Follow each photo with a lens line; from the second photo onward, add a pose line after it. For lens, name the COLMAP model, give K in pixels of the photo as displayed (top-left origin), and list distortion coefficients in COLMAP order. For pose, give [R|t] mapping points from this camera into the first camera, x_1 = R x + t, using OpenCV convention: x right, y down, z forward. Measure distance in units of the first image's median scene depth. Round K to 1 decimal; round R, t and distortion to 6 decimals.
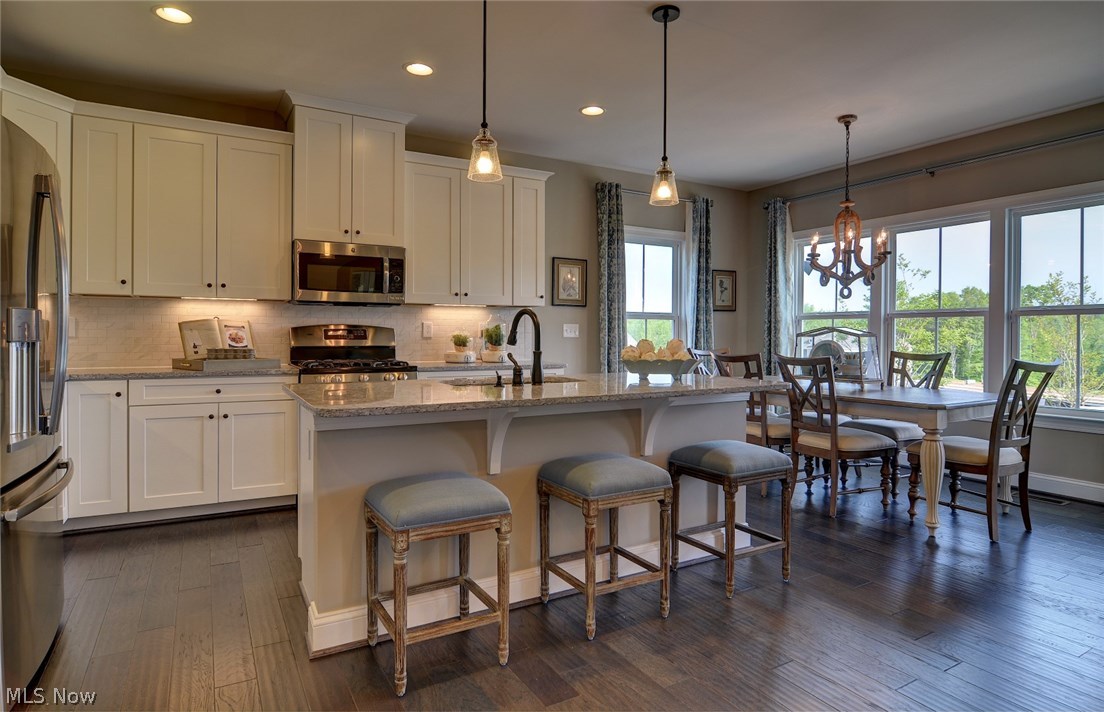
lens RADIAL K [[618.4, 0, 553.0], [0, 618.4, 339.1], [0, 0, 1]] dist [0.000783, -0.000098]
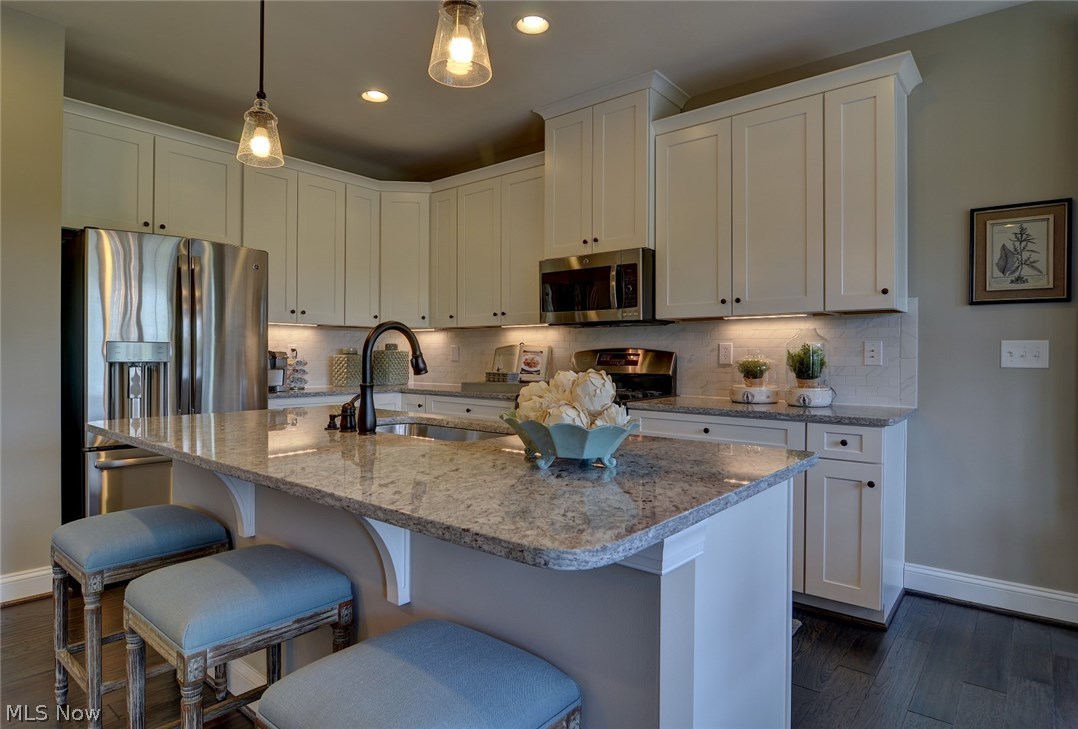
lens RADIAL K [[599.4, 0, 539.0], [0, 599.4, 364.5], [0, 0, 1]] dist [-0.014228, -0.000778]
pose [[0.351794, 0.011614, -0.936005, 0.427007], [-0.008986, 0.999919, 0.009030, -0.007588], [0.936034, 0.005234, 0.351870, 0.627252]]
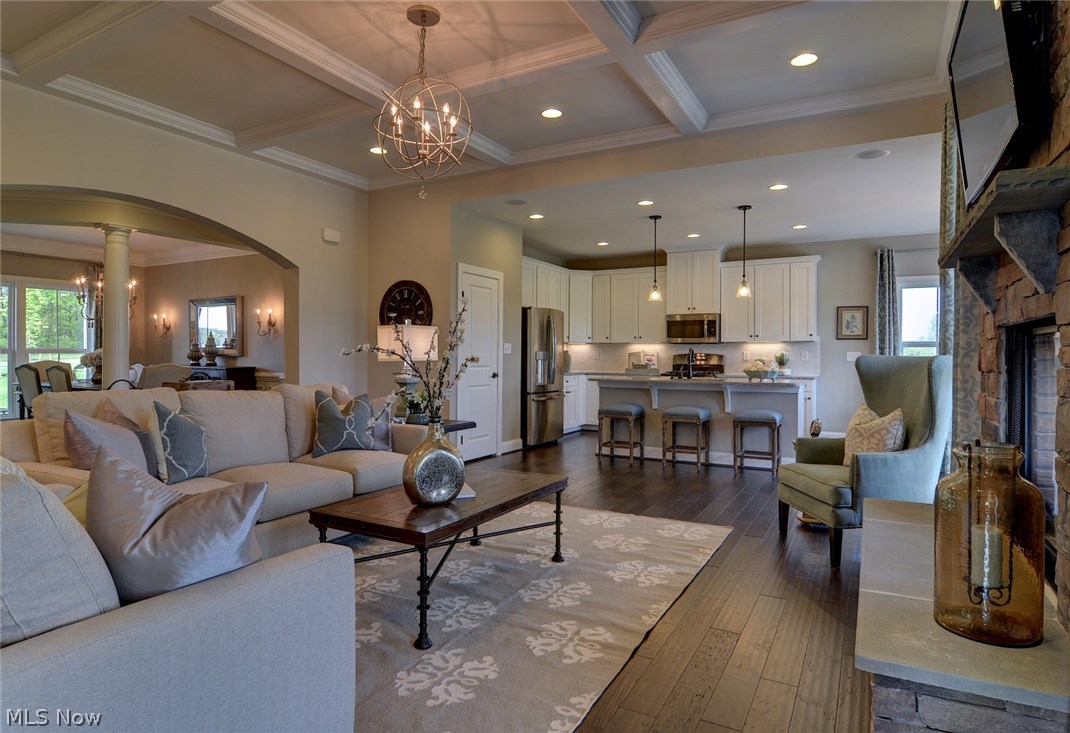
lens RADIAL K [[593.5, 0, 535.0], [0, 593.5, 366.5], [0, 0, 1]] dist [0.002343, 0.000321]
pose [[0.512327, 0.015351, -0.858653, 1.092313], [-0.010238, 0.999878, 0.011768, 0.001895], [0.858730, 0.002762, 0.512422, -0.459390]]
